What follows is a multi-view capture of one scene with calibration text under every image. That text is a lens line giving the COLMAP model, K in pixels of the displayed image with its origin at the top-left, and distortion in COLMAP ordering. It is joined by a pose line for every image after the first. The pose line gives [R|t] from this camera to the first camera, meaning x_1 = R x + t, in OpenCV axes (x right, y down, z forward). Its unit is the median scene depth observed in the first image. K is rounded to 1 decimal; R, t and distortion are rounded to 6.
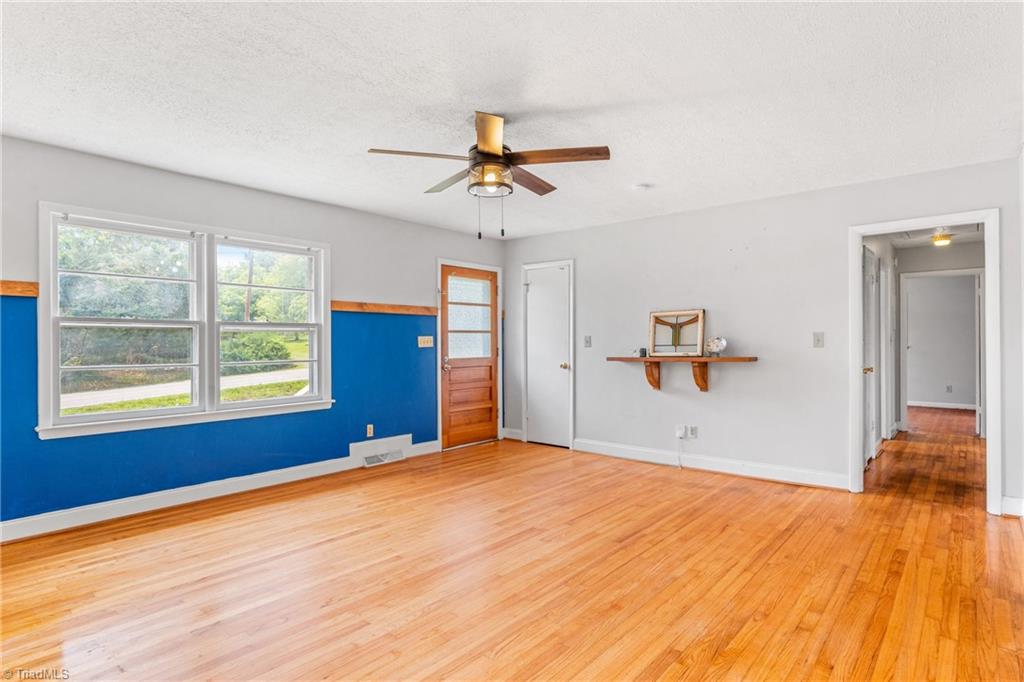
lens RADIAL K [[533.2, 0, 512.0], [0, 533.2, 341.0], [0, 0, 1]] dist [-0.001499, -0.000439]
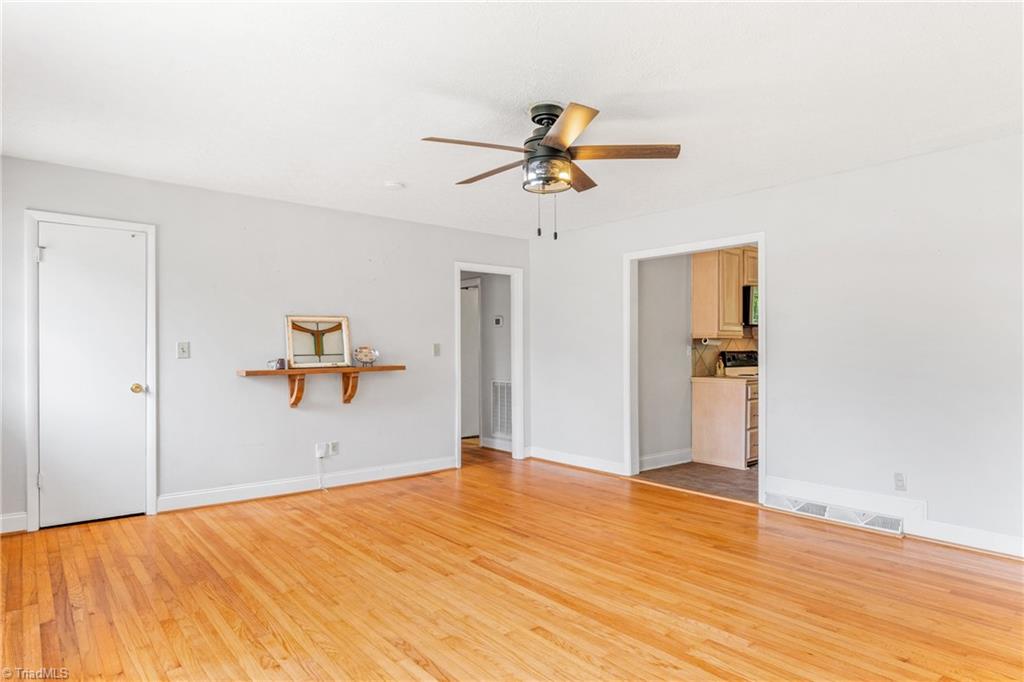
lens RADIAL K [[588.9, 0, 512.0], [0, 588.9, 341.0], [0, 0, 1]] dist [0.004294, 0.000561]
pose [[0.186495, 0.021708, 0.982216, -0.650647], [-0.003904, 0.999764, -0.021355, 0.004852], [-0.982448, 0.000148, 0.186536, 0.534473]]
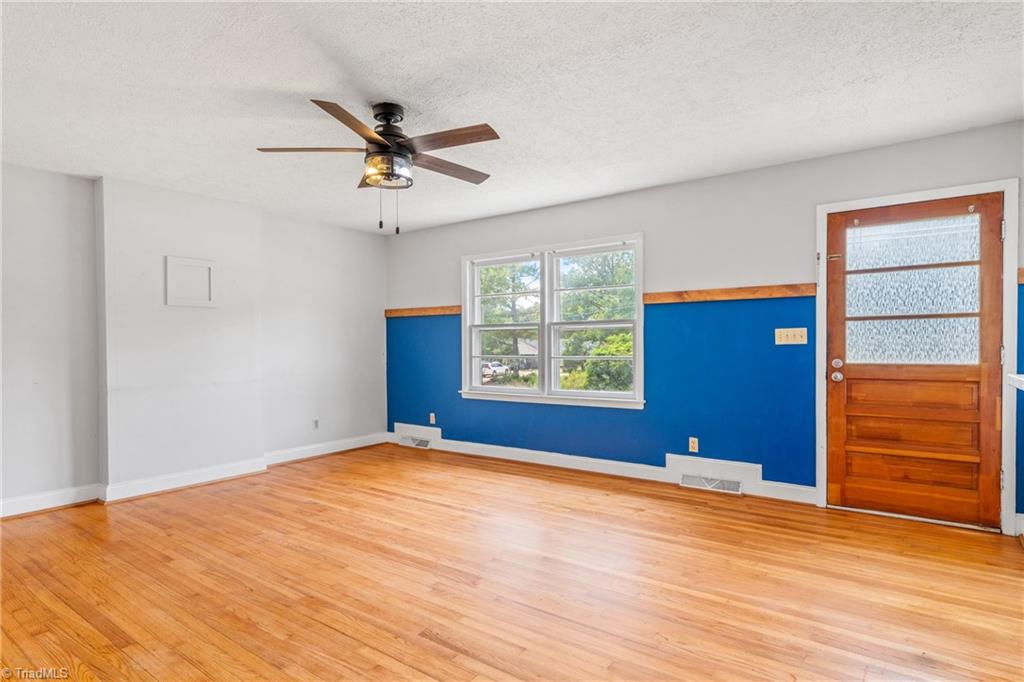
lens RADIAL K [[553.4, 0, 528.3], [0, 553.4, 354.5], [0, 0, 1]] dist [-0.003510, -0.000127]
pose [[0.091177, 0.025469, -0.995509, 0.600076], [0.012072, 0.999571, 0.026679, 0.001758], [0.995762, -0.014450, 0.090830, 0.711042]]
